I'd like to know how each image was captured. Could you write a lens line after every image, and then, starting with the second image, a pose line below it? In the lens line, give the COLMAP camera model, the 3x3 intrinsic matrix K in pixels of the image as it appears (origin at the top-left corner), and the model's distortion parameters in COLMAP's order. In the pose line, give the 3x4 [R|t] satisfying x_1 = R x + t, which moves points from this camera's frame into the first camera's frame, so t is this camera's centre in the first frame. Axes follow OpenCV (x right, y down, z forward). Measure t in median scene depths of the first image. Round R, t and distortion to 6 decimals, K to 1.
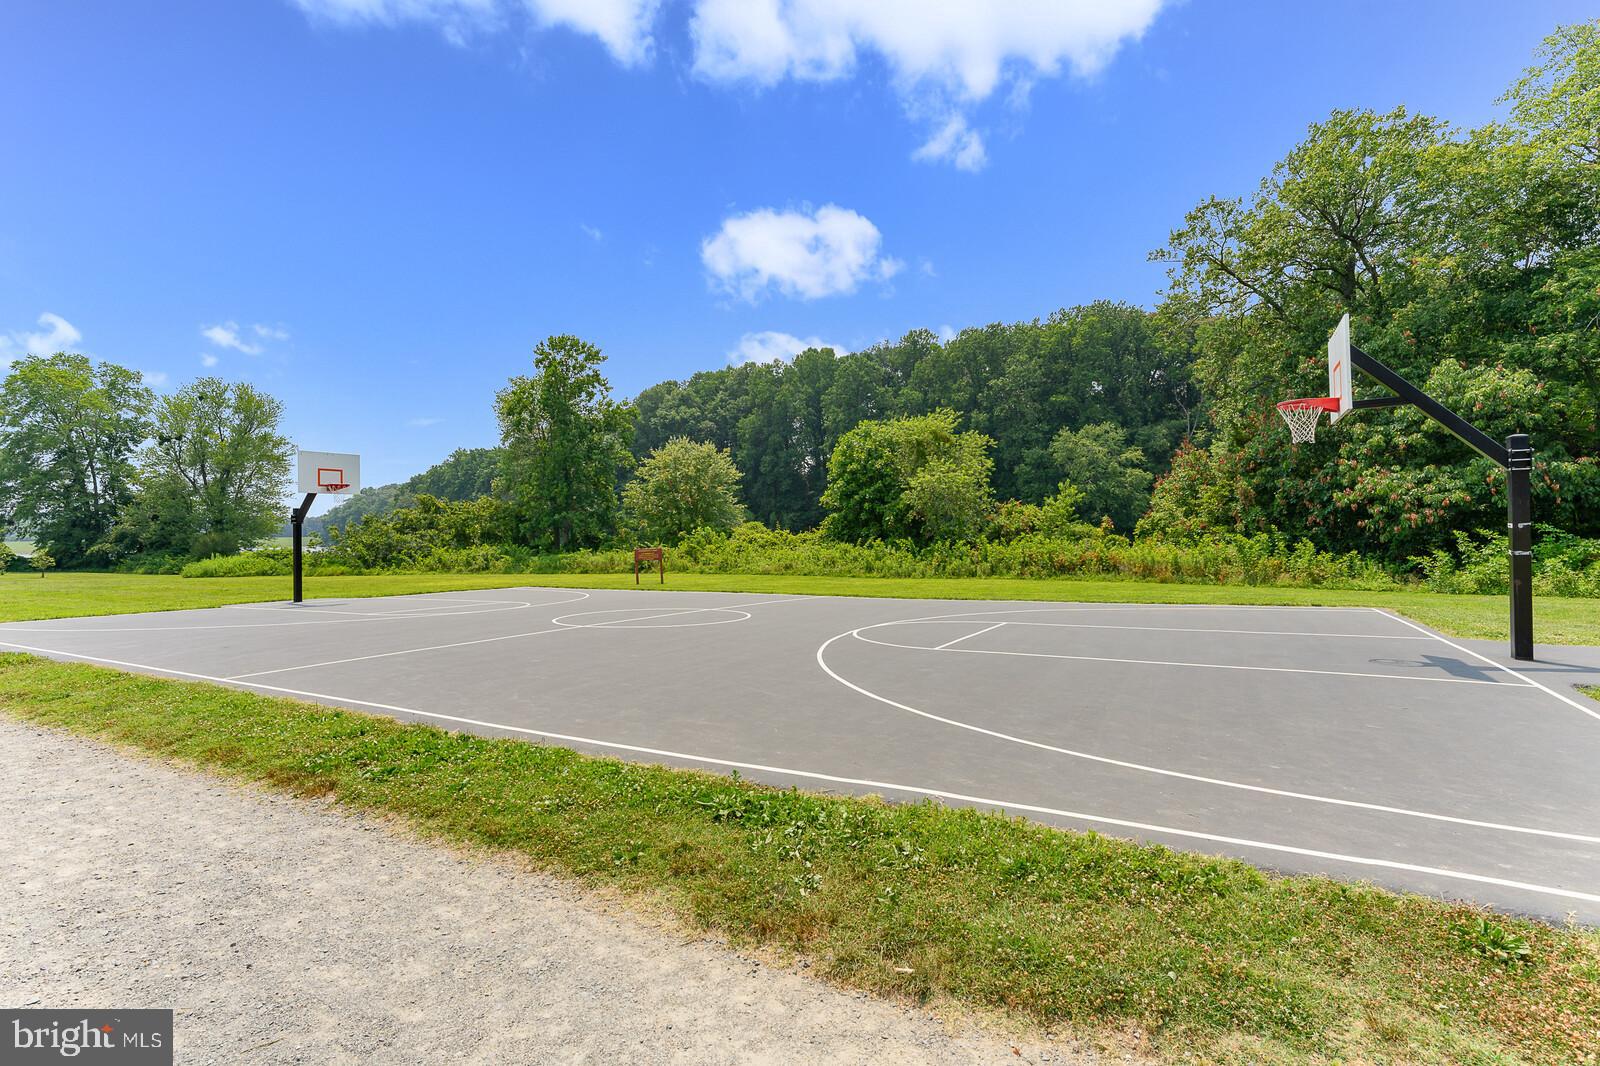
lens RADIAL K [[740.6, 0, 798.5], [0, 740.6, 532.0], [0, 0, 1]] dist [-0.001767, -0.000256]
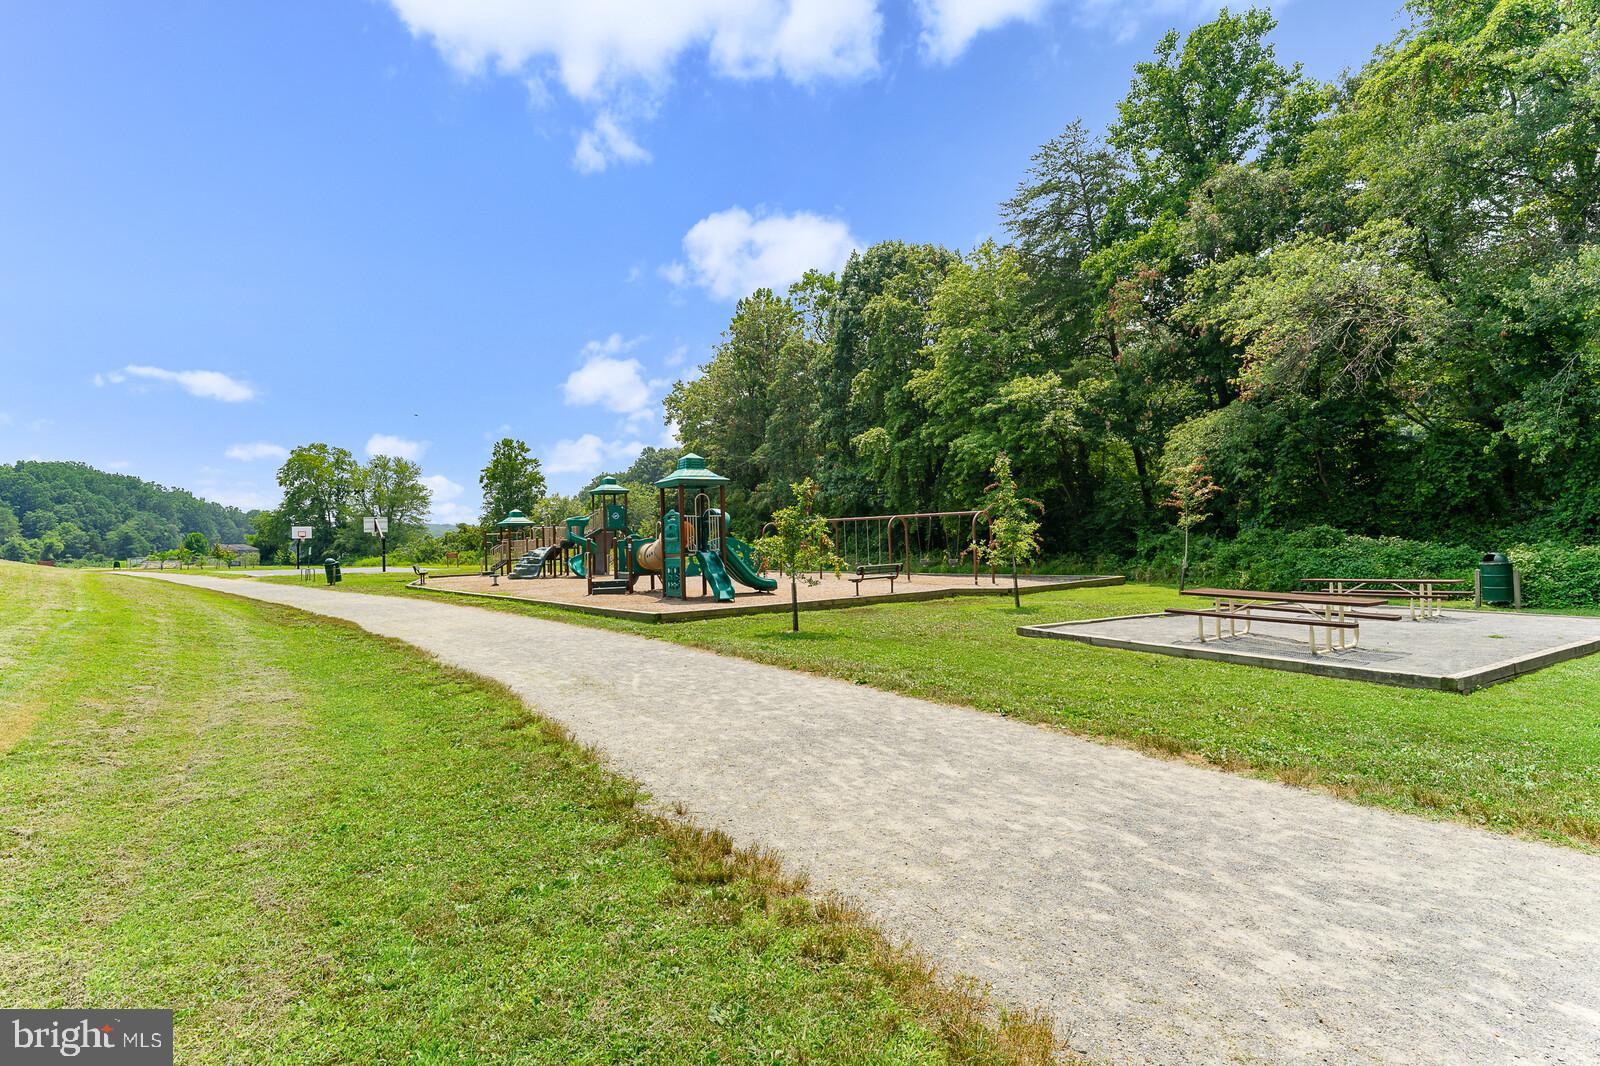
lens RADIAL K [[777.2, 0, 801.1], [0, 777.2, 540.6], [0, 0, 1]] dist [0.001005, 0.000055]
pose [[0.958552, -0.002052, -0.284909, 1.018087], [0.002434, 0.999997, 0.000987, -0.008897], [0.284906, -0.001640, 0.958554, -0.711507]]
